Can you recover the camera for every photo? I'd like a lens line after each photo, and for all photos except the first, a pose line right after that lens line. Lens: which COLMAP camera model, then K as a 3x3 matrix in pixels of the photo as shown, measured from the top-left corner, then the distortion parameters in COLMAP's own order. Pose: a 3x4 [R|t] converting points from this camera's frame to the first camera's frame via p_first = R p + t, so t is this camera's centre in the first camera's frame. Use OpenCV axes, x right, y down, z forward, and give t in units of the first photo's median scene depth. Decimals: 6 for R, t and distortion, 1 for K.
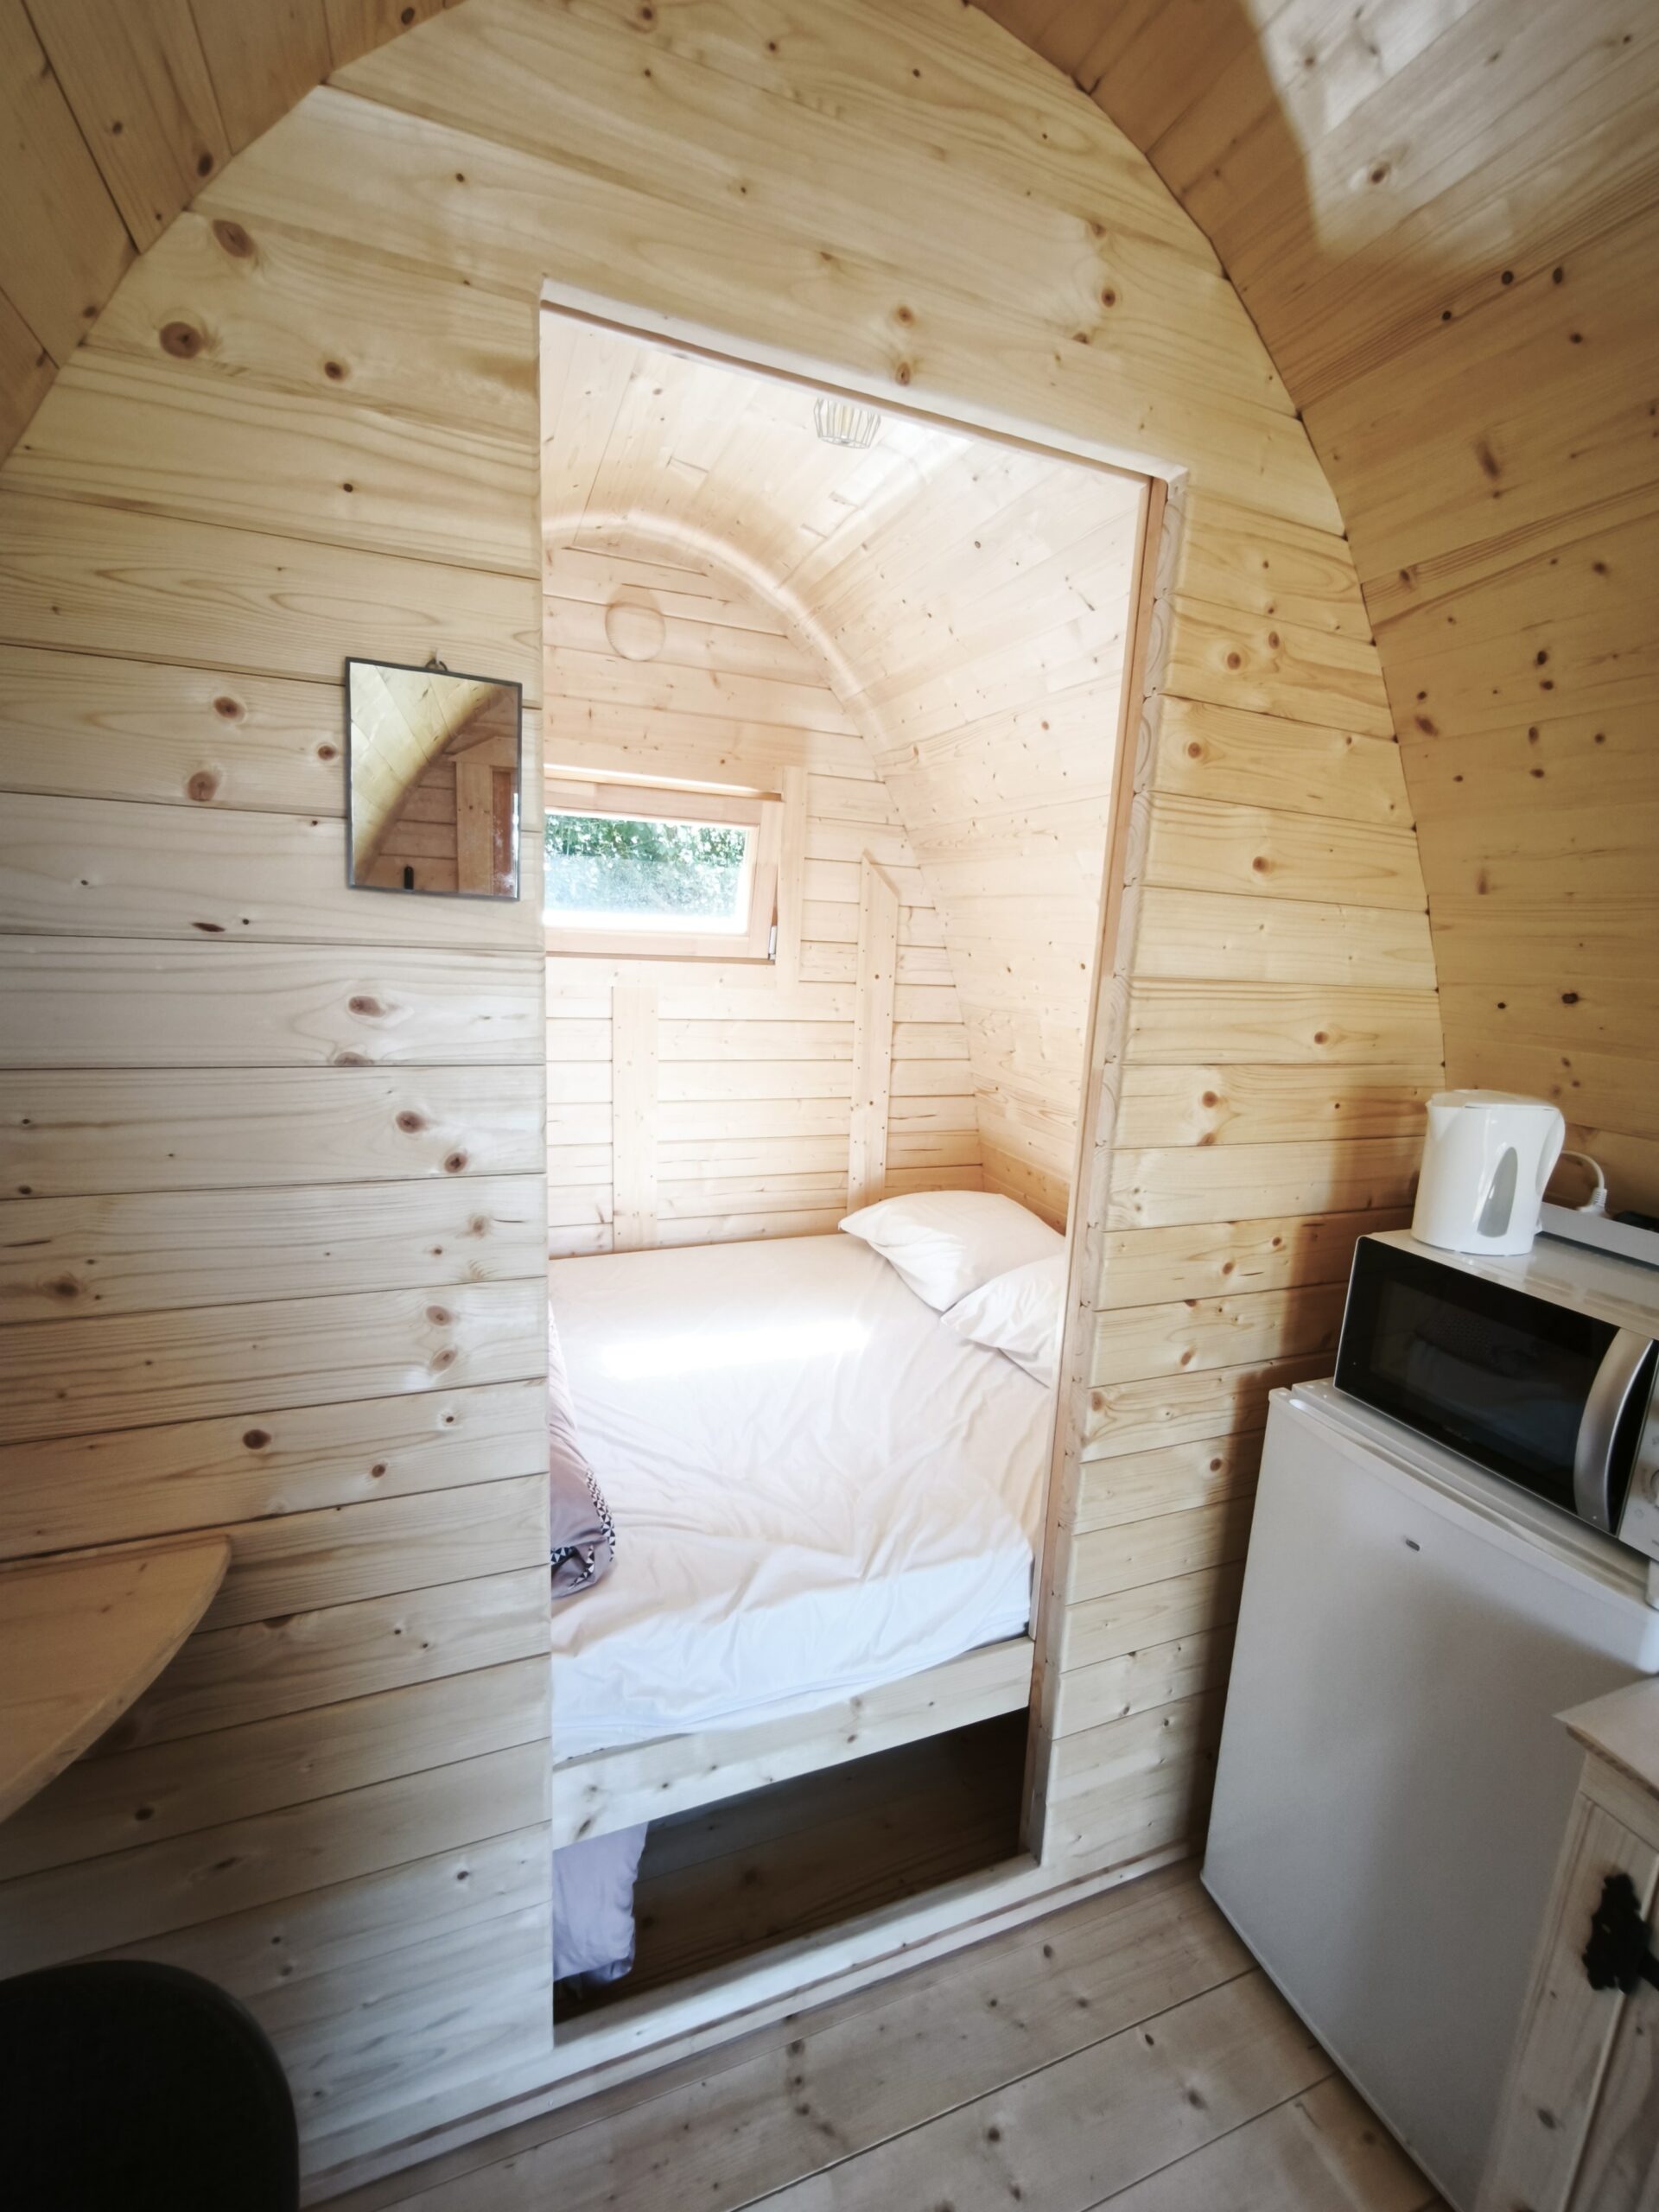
lens RADIAL K [[921.0, 0, 824.2], [0, 921.0, 1109.0], [0, 0, 1]] dist [-0.002938, -0.000543]
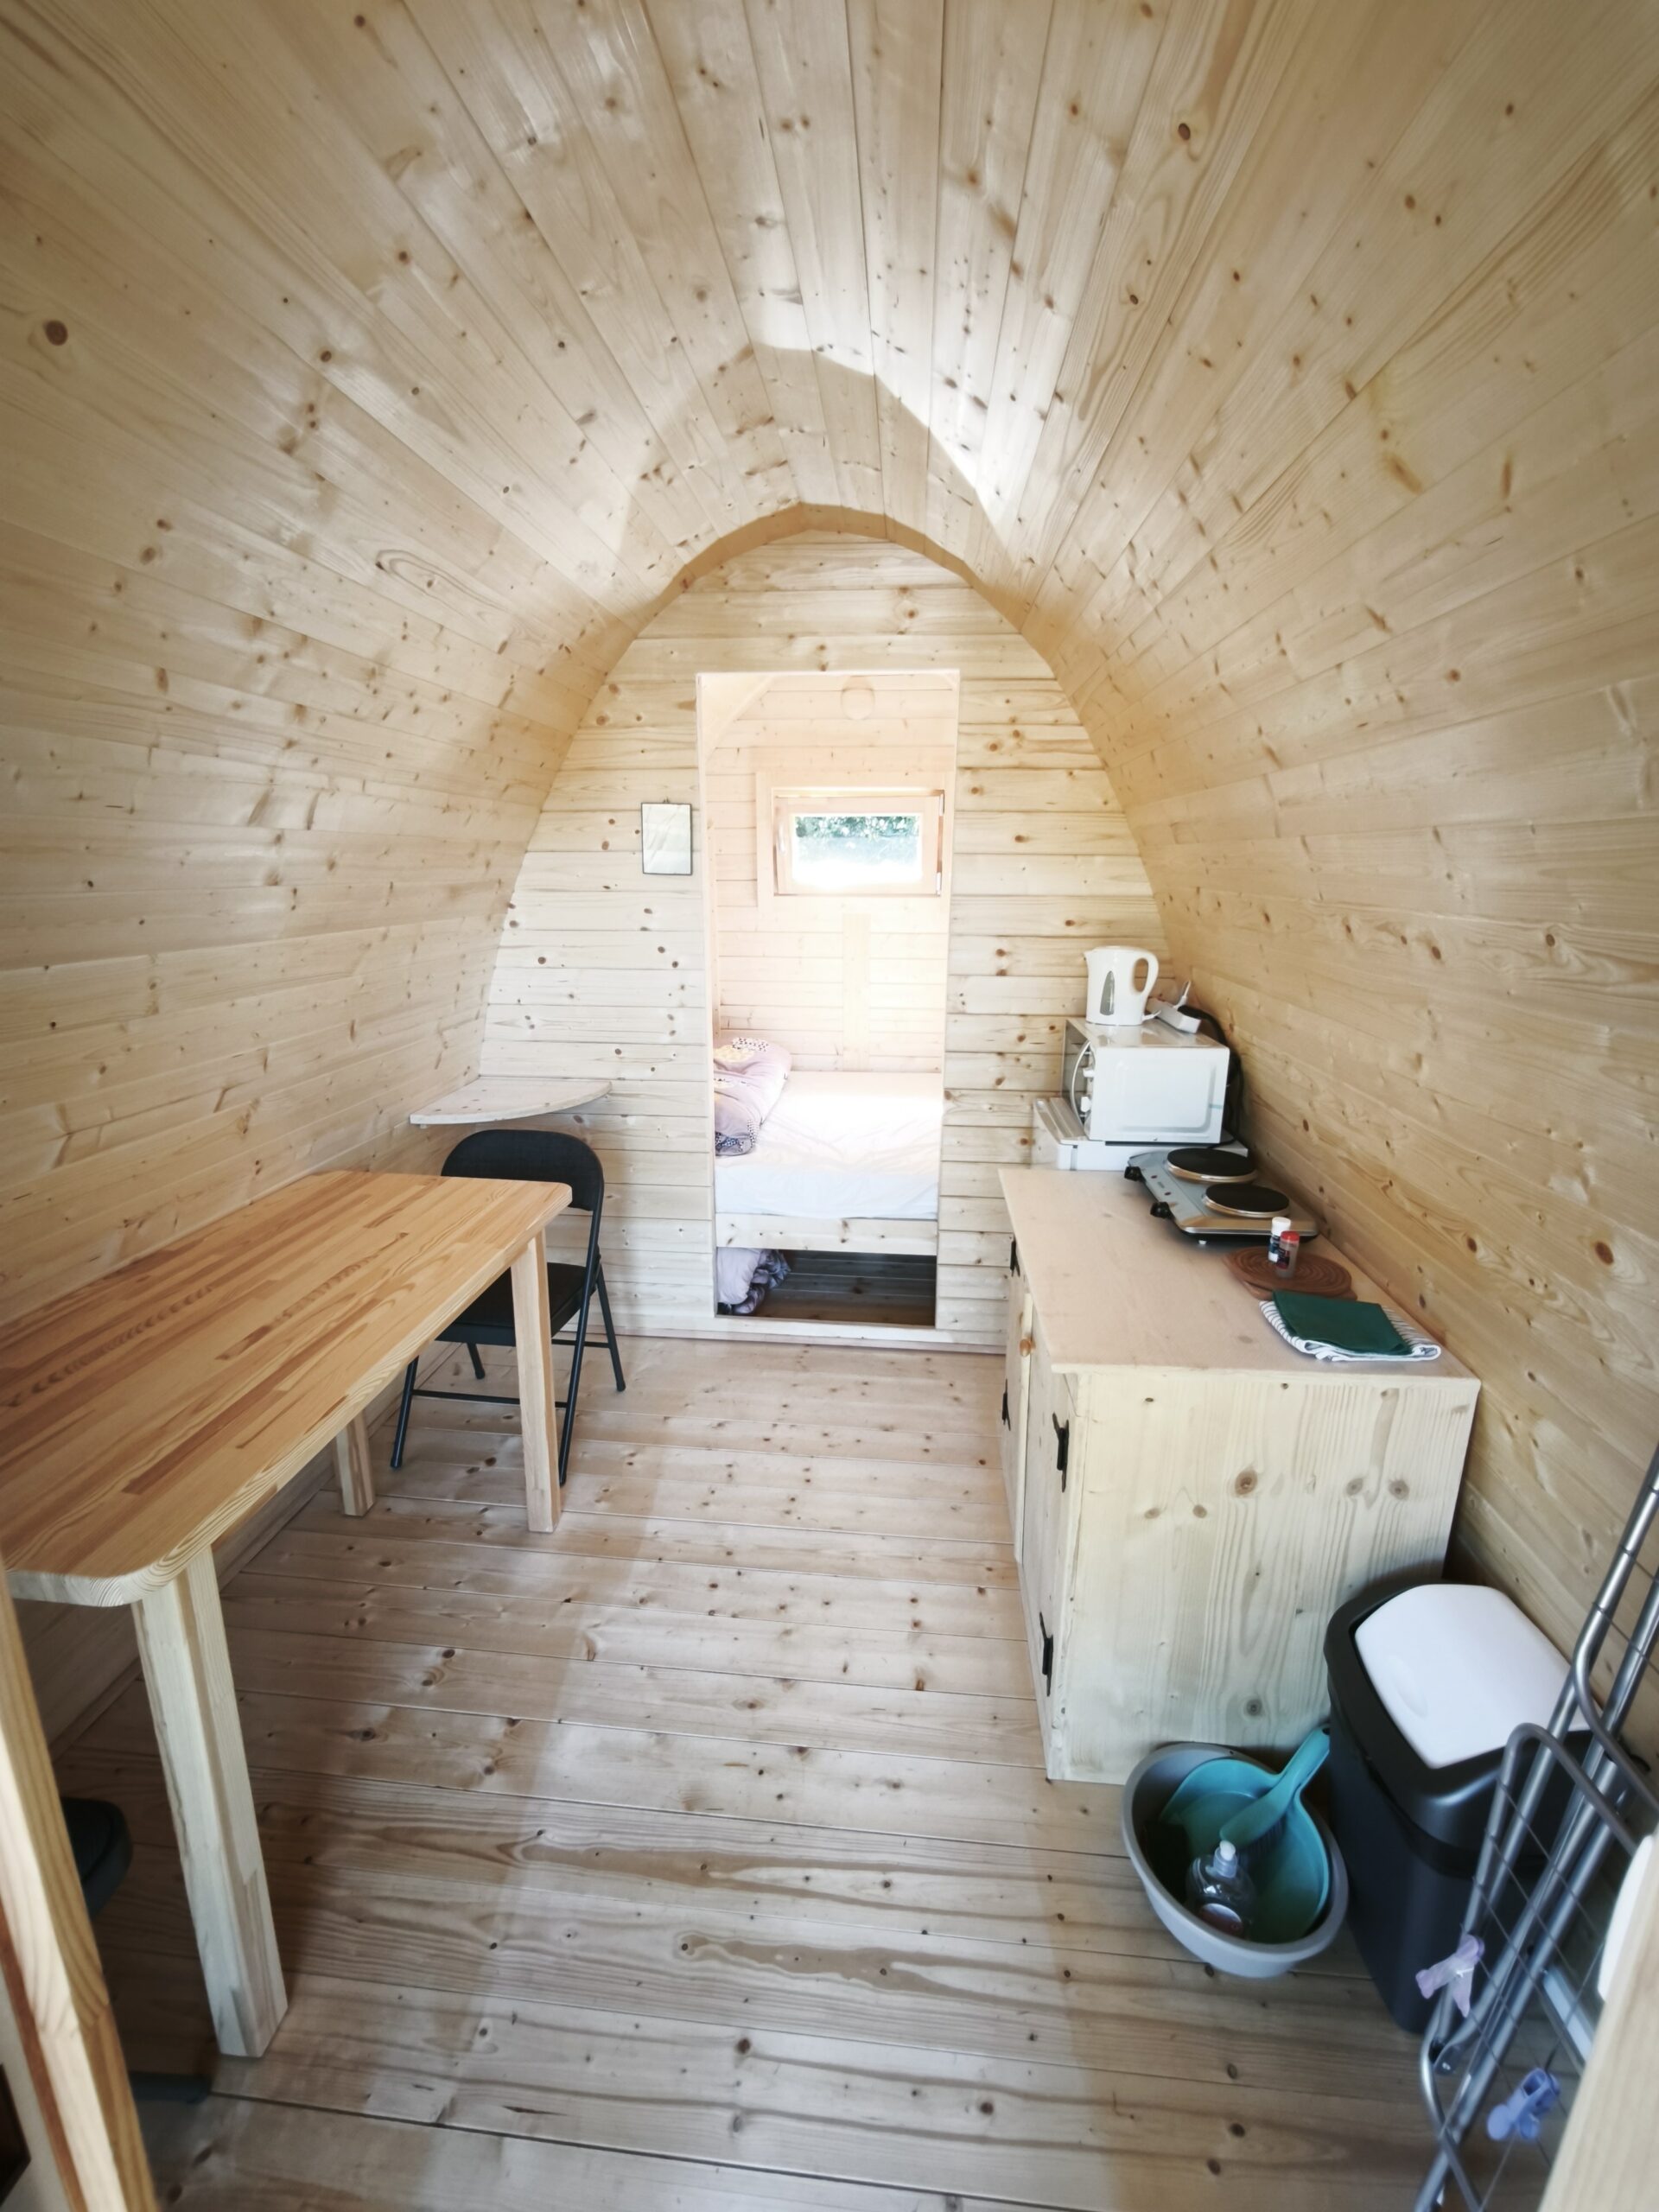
lens RADIAL K [[921.0, 0, 824.2], [0, 921.0, 1109.0], [0, 0, 1]] dist [-0.002938, -0.000543]
pose [[0.890399, 0.073042, -0.449281, 1.065586], [-0.044992, 0.996330, 0.072812, 0.217649], [0.452951, -0.044617, 0.890418, -1.107173]]
